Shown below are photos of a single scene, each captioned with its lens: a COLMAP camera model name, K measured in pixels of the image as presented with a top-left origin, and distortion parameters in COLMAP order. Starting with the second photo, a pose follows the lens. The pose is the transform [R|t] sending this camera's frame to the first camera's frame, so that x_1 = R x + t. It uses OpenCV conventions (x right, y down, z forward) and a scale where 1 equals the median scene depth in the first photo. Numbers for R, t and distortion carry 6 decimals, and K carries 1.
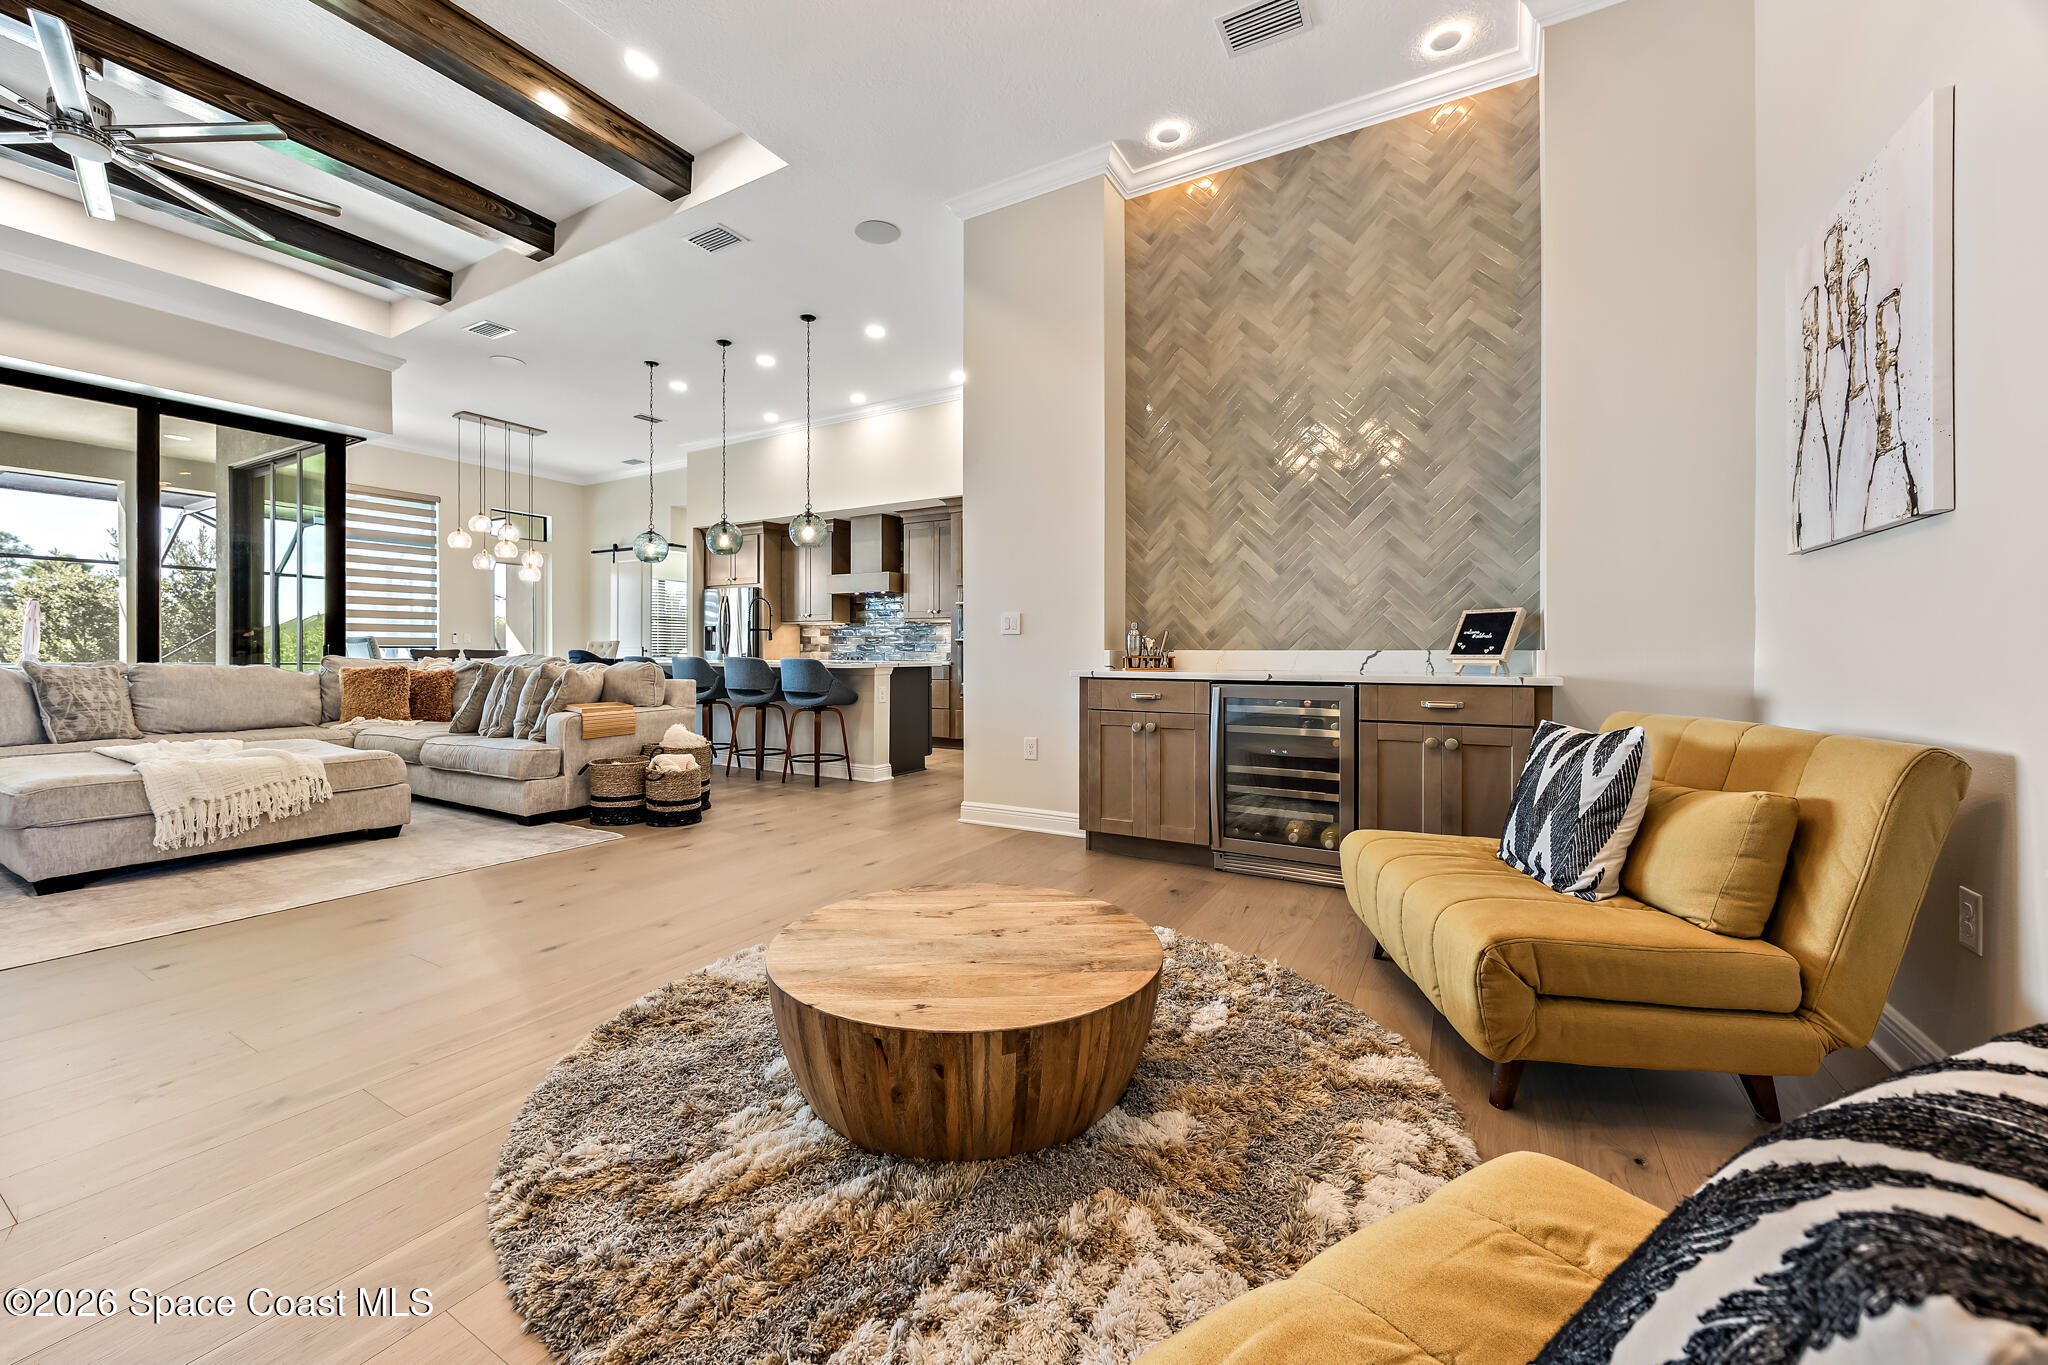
lens RADIAL K [[783.0, 0, 1026.5], [0, 783.0, 670.9], [0, 0, 1]] dist [-0.001711, -0.000217]
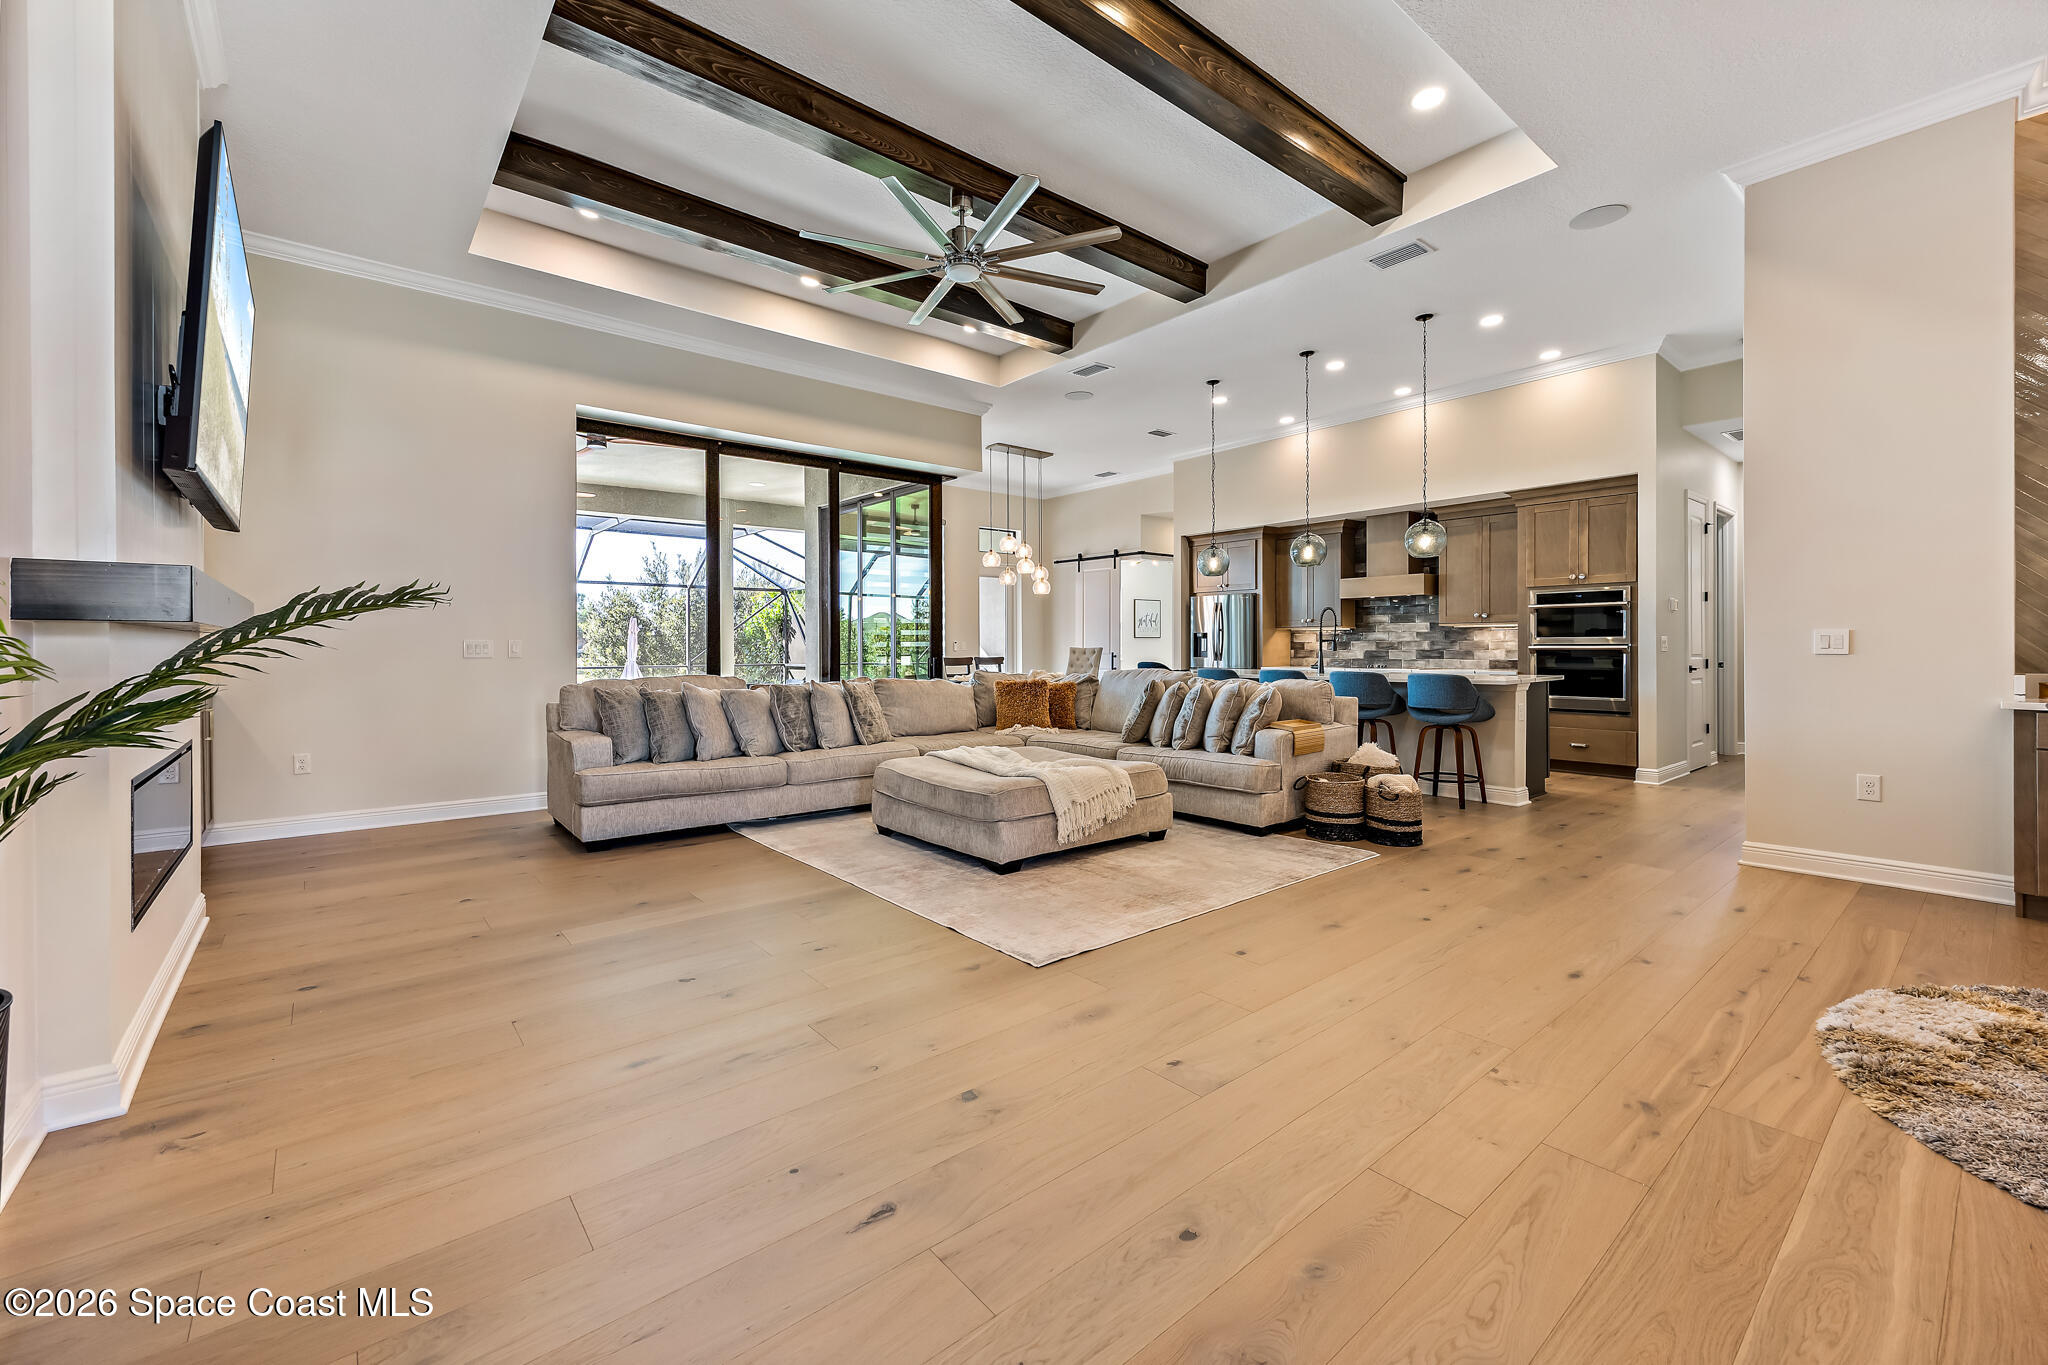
lens RADIAL K [[832.5, 0, 1026.9], [0, 832.5, 660.9], [0, 0, 1]] dist [0.001366, -0.000322]
pose [[0.939969, -0.003324, -0.341242, -0.419087], [0.001399, 0.999982, -0.005887, -0.026545], [0.341256, 0.005056, 0.939957, -0.134205]]
